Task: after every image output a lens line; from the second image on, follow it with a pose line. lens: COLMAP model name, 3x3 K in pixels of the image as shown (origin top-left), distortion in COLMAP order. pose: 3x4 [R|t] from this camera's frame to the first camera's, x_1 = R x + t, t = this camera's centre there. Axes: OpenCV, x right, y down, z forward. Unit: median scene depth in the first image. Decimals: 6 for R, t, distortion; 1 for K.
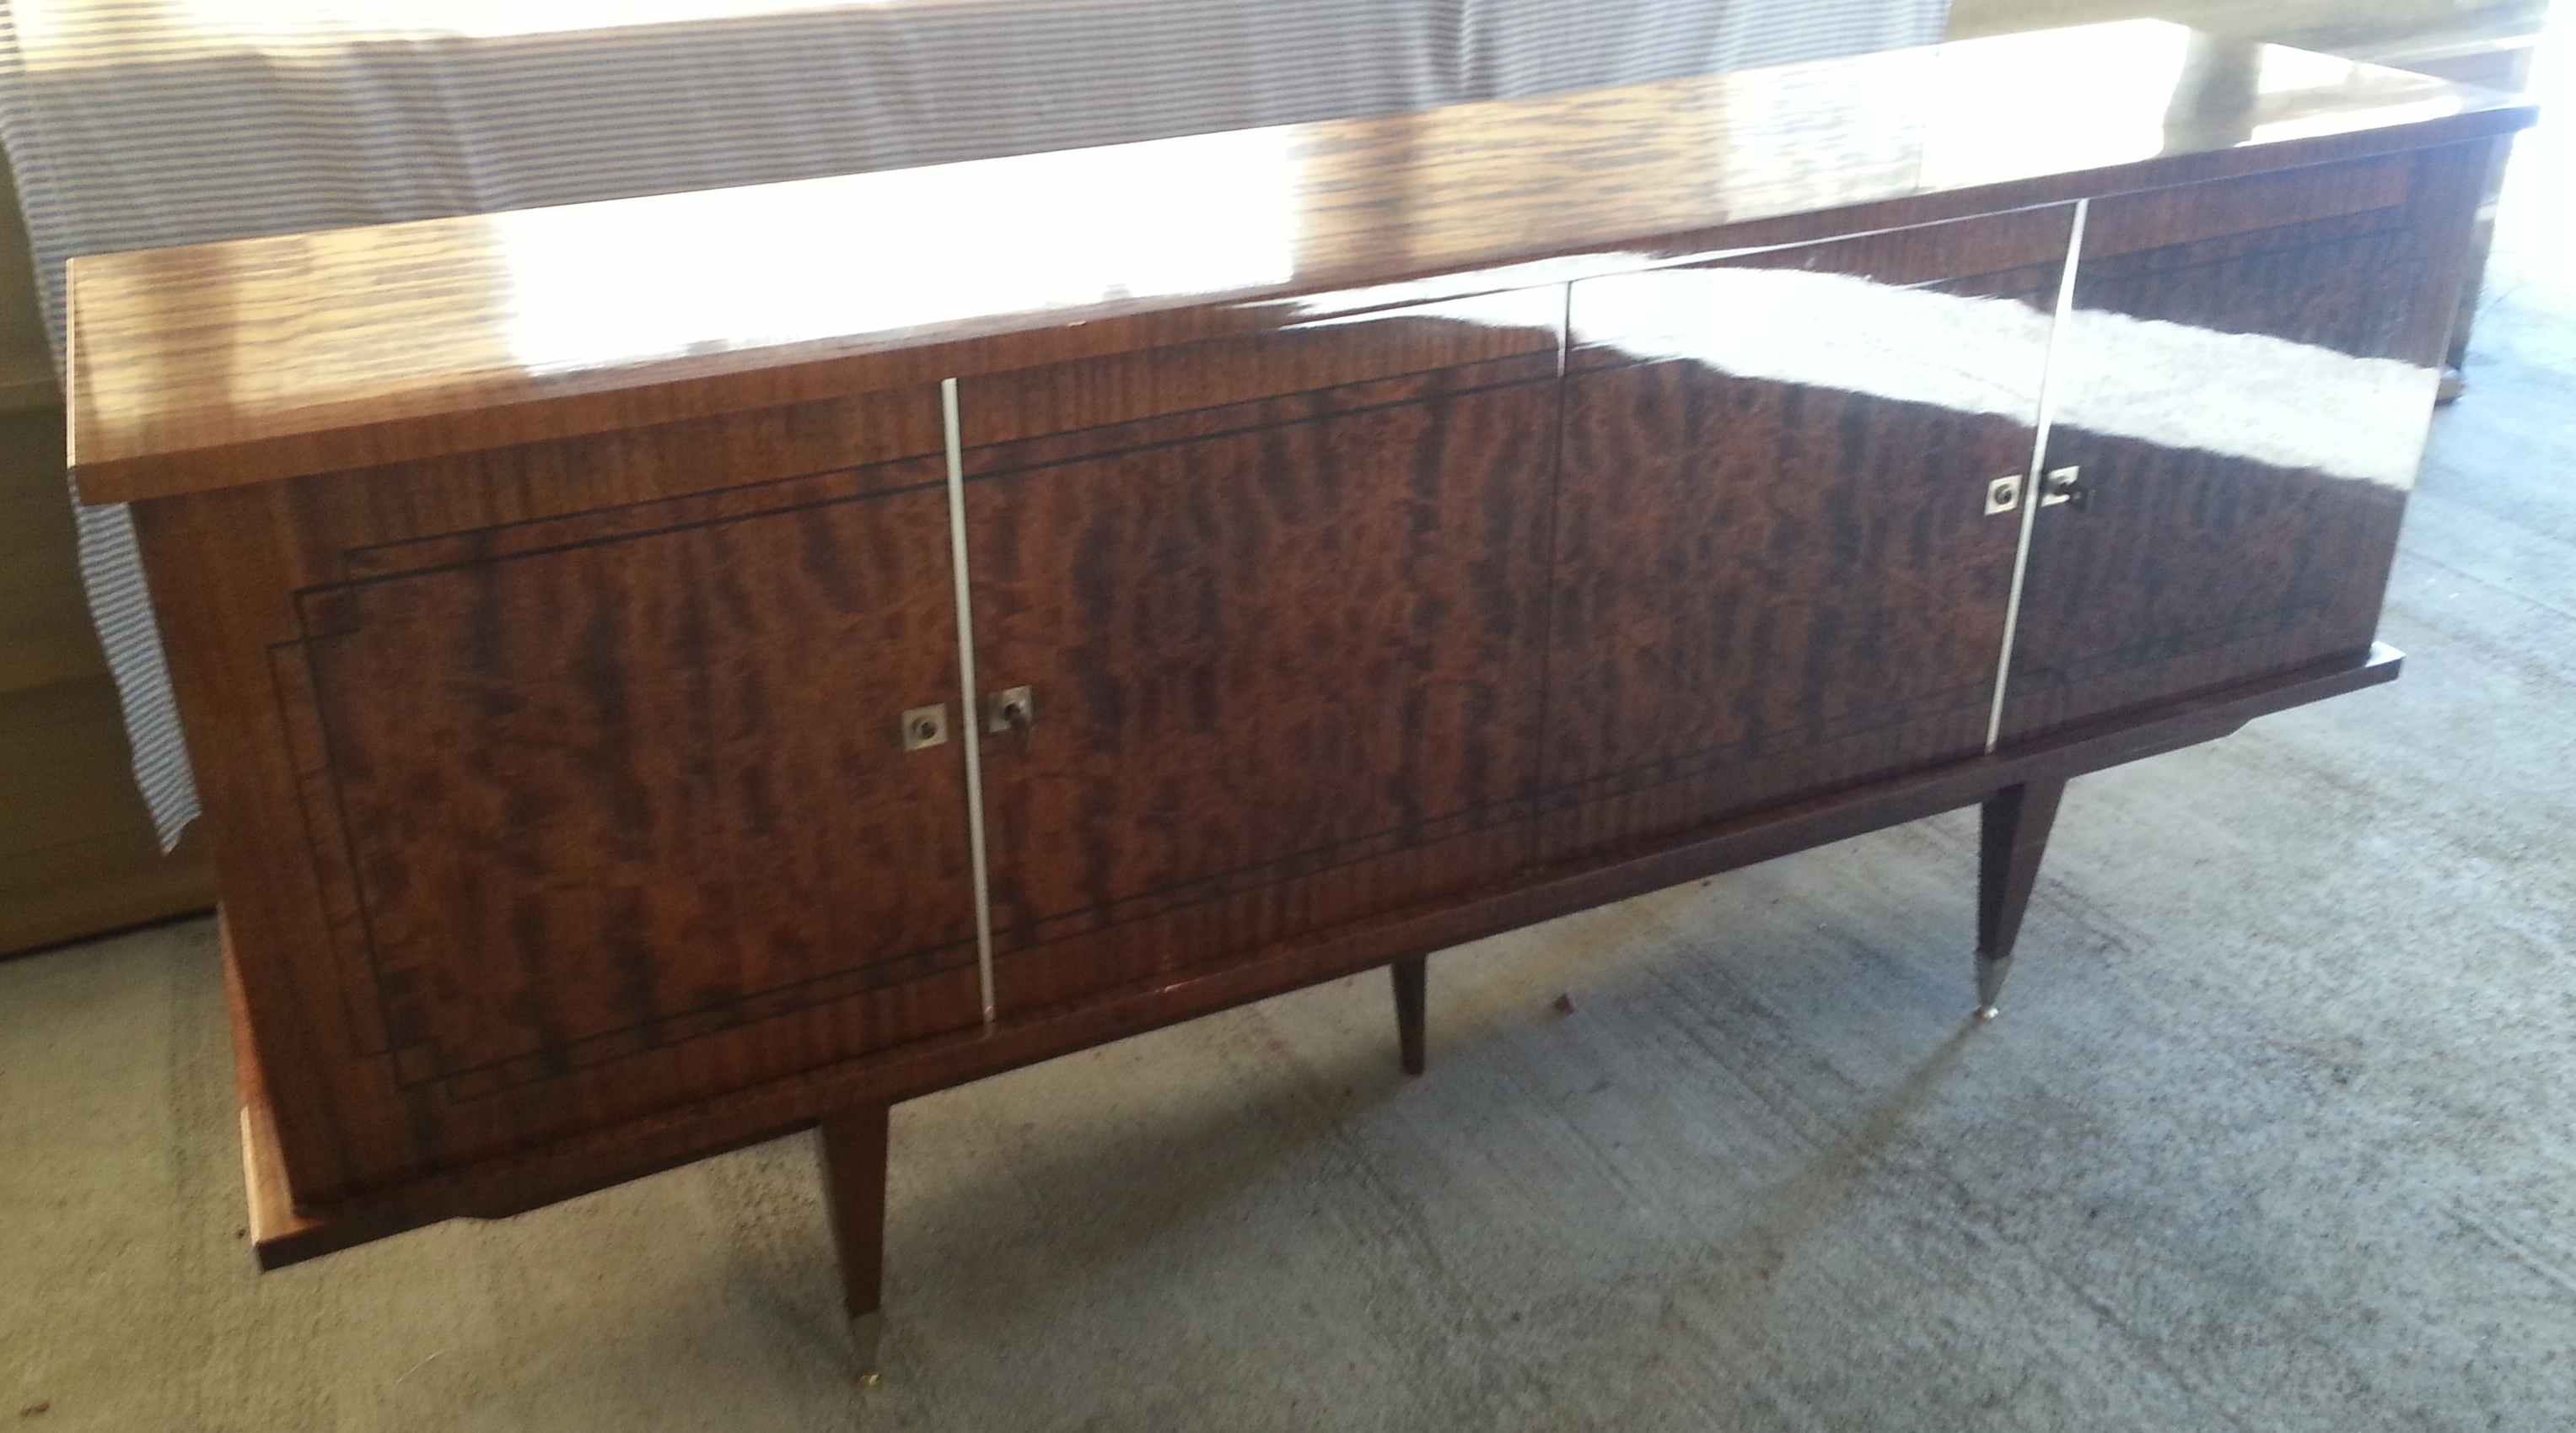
lens RADIAL K [[2168.0, 0, 1222.9], [0, 2168.0, 664.7], [0, 0, 1]] dist [0.054022, -0.064691]
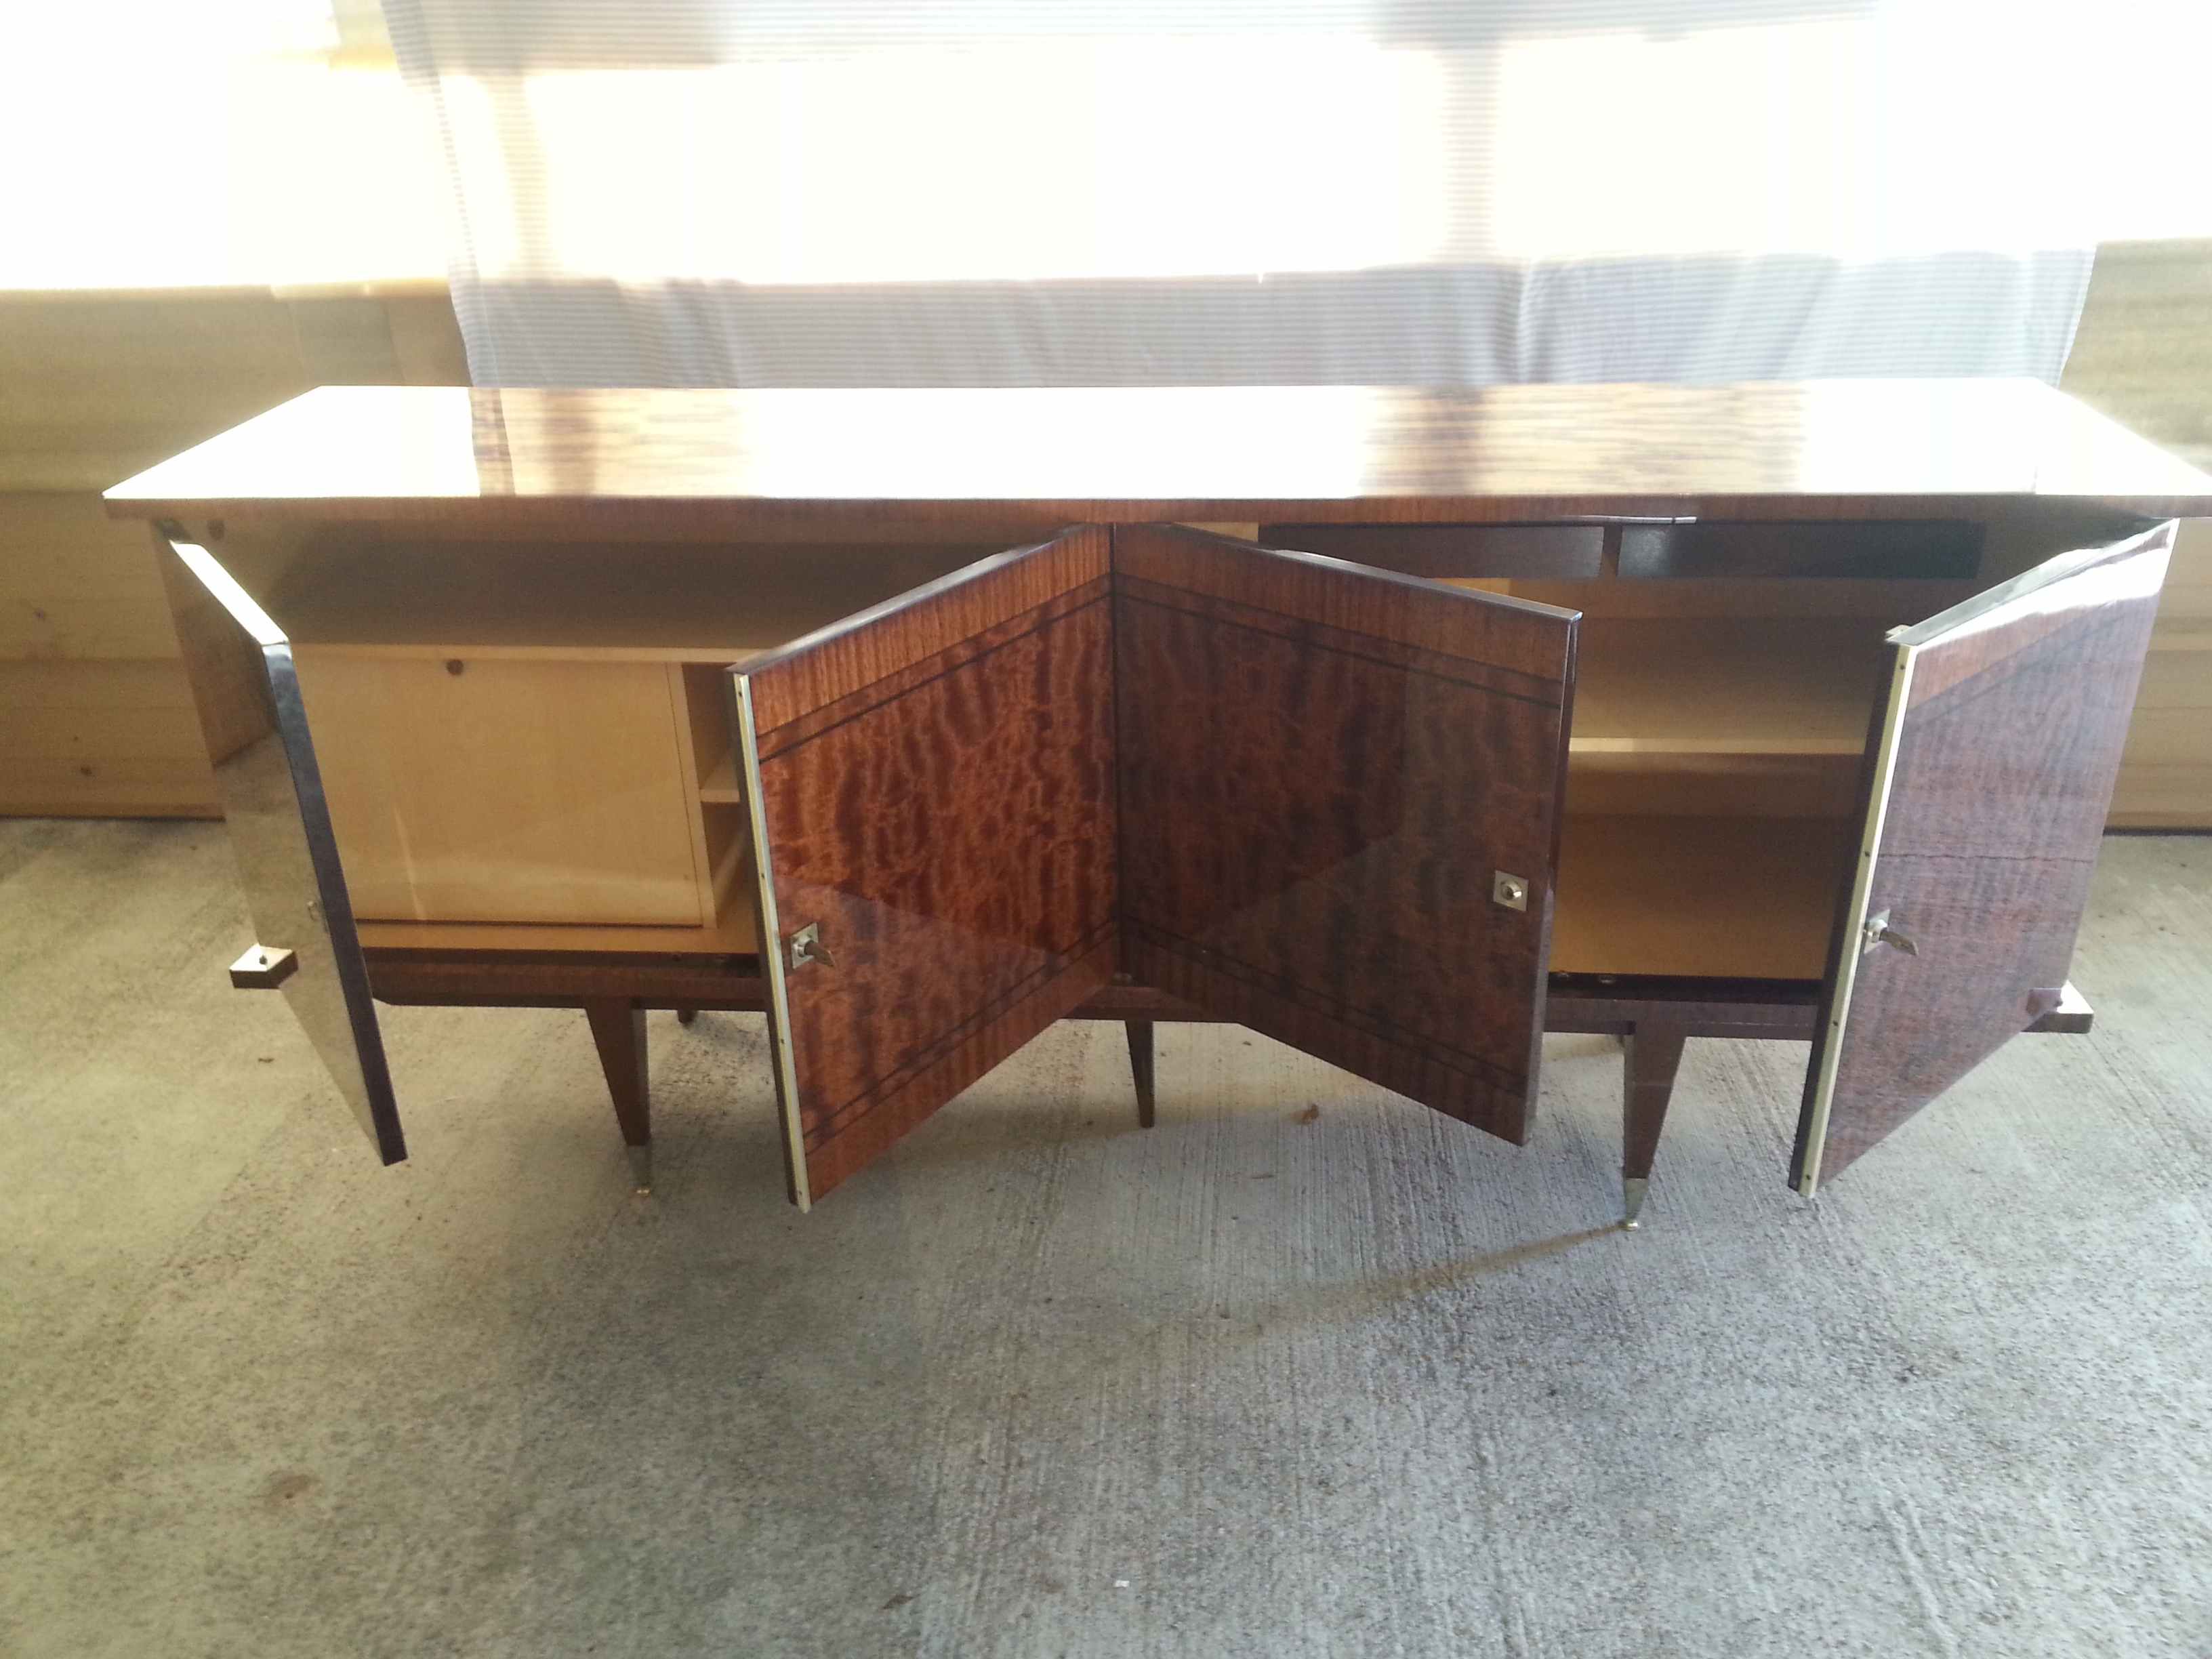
lens RADIAL K [[1782.1, 0, 1096.3], [0, 1782.1, 816.3], [0, 0, 1]] dist [0.072987, -0.108195]
pose [[0.866860, 0.206635, -0.453714, 0.605030], [-0.201181, 0.977660, 0.060883, -0.061751], [0.456159, 0.038501, 0.889065, 0.035309]]
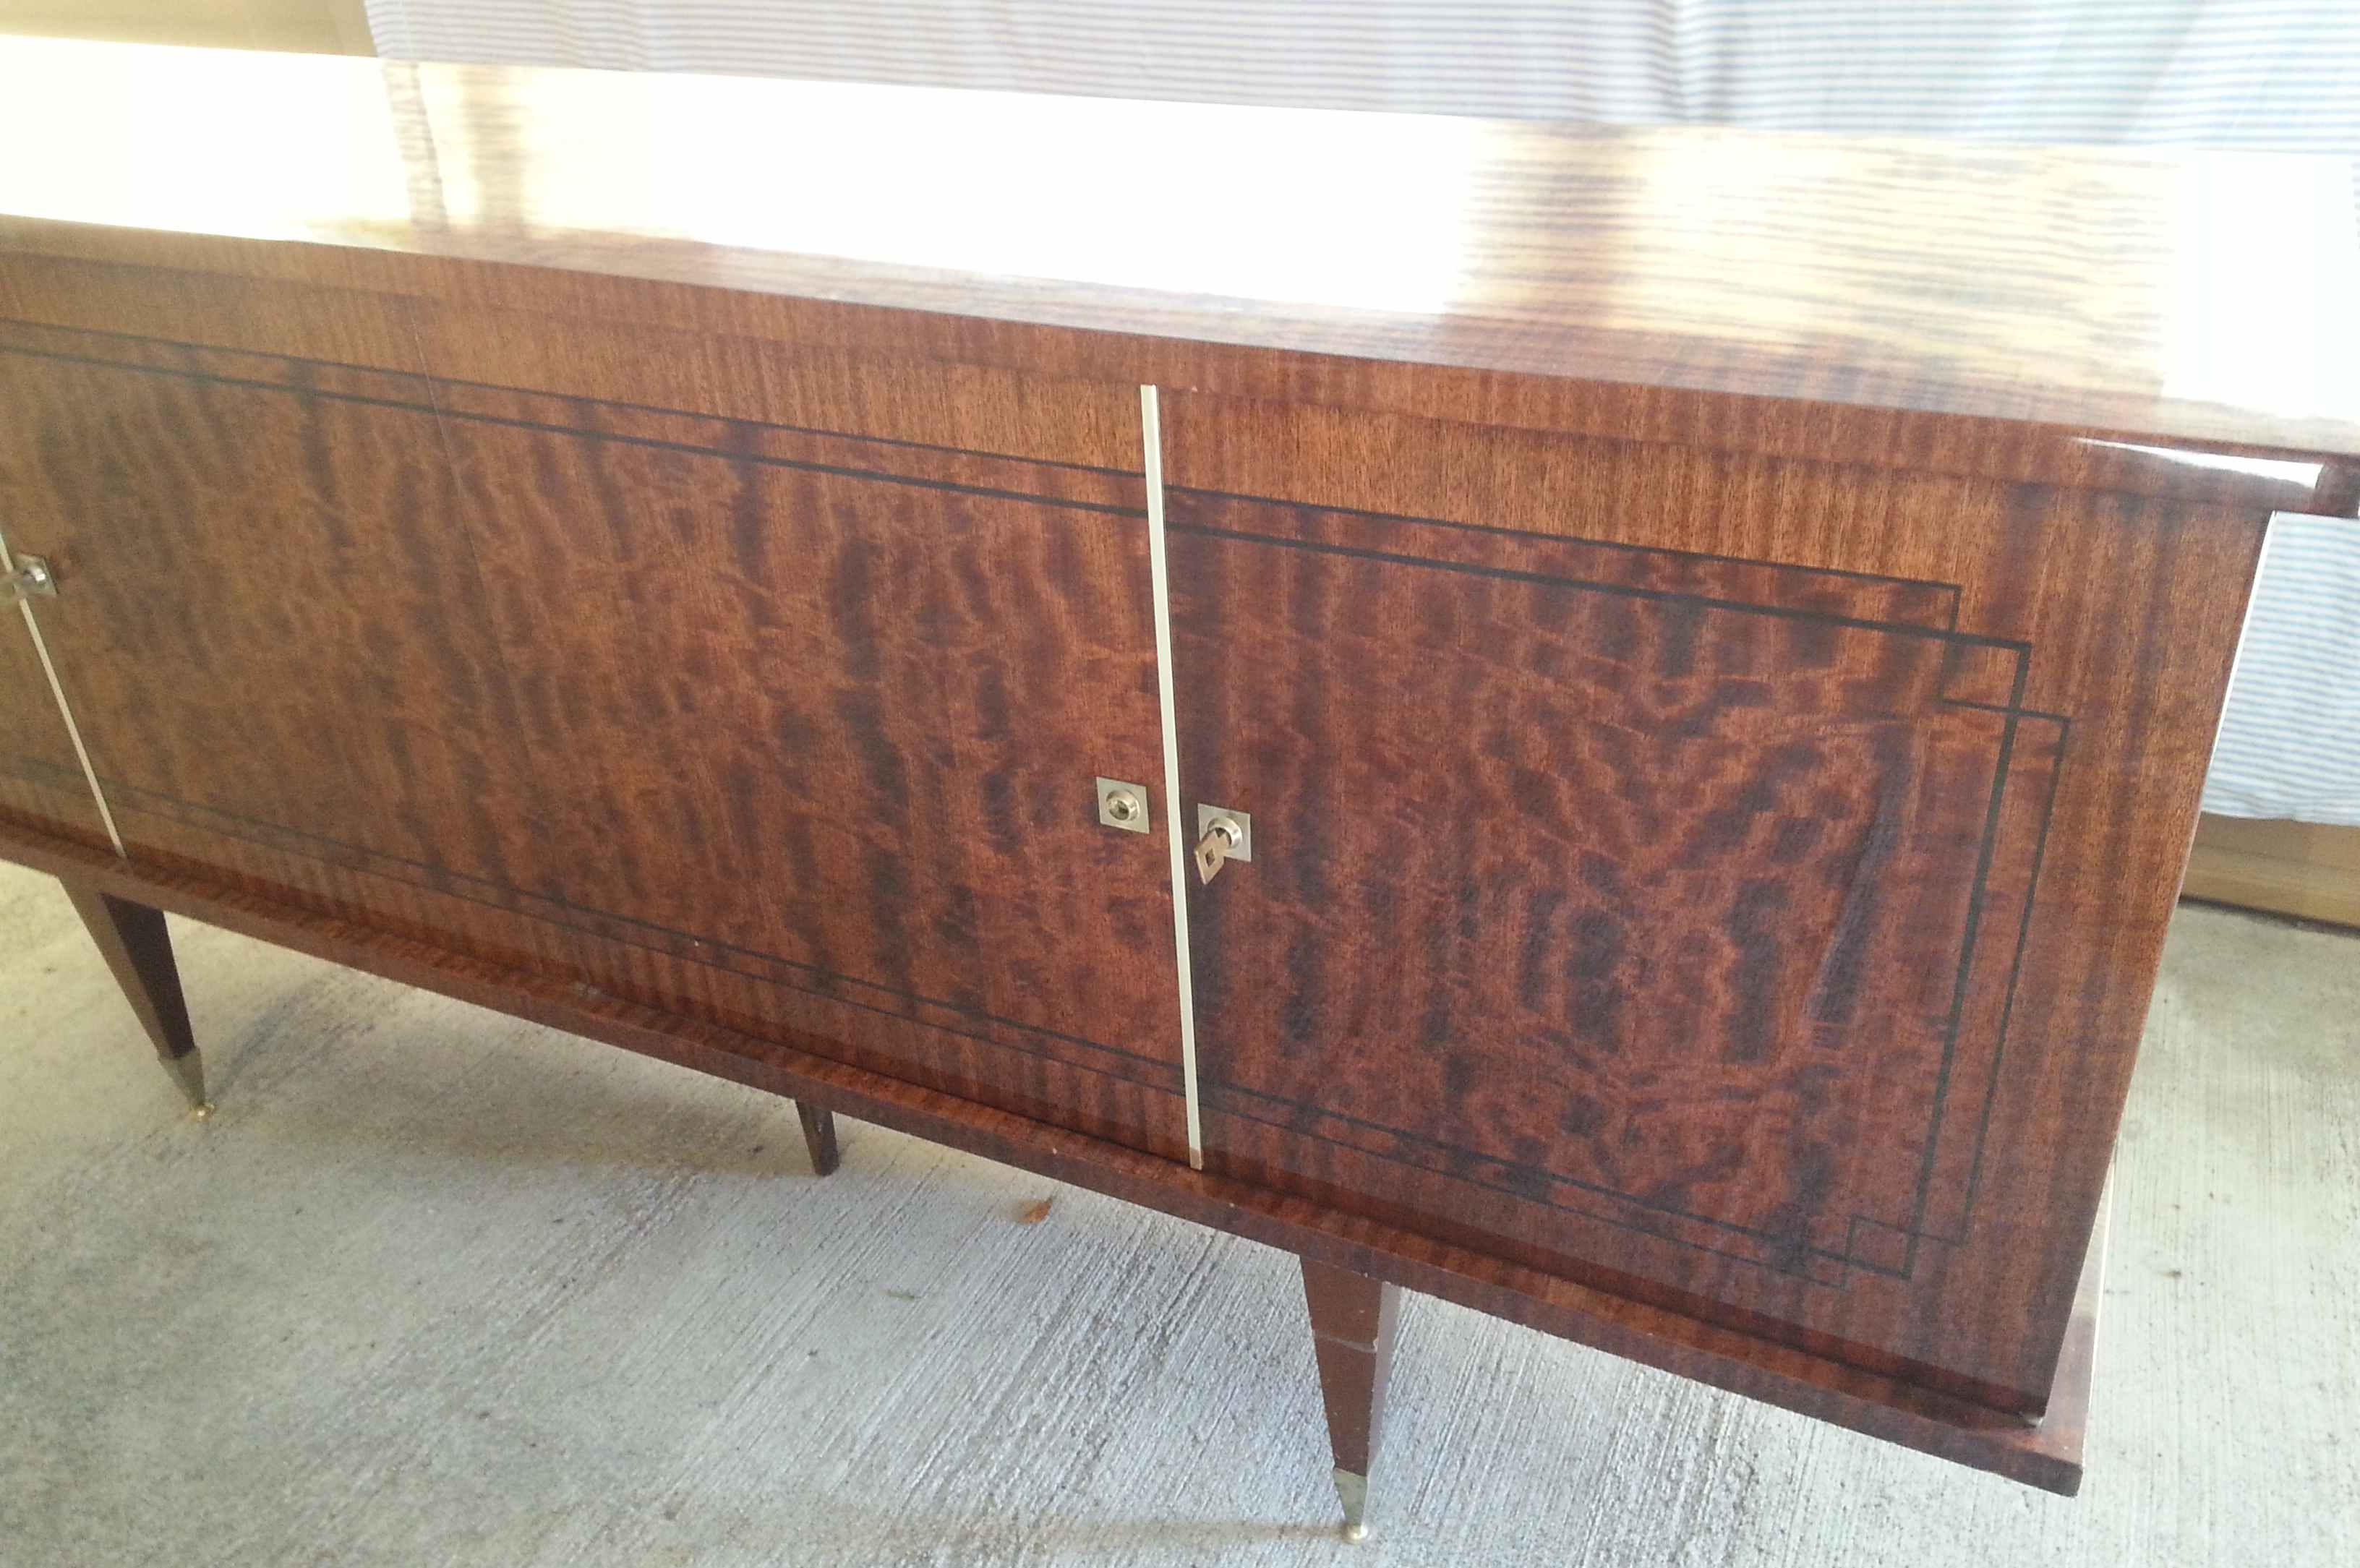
lens RADIAL K [[1899.7, 0, 1176.7], [0, 1899.7, 778.3], [0, 0, 1]] dist [0.061596, -0.075304]
pose [[0.629641, 0.376809, -0.679387, 0.787121], [-0.297055, 0.924819, 0.237629, -0.235518], [0.717851, 0.052194, 0.694237, 0.645093]]
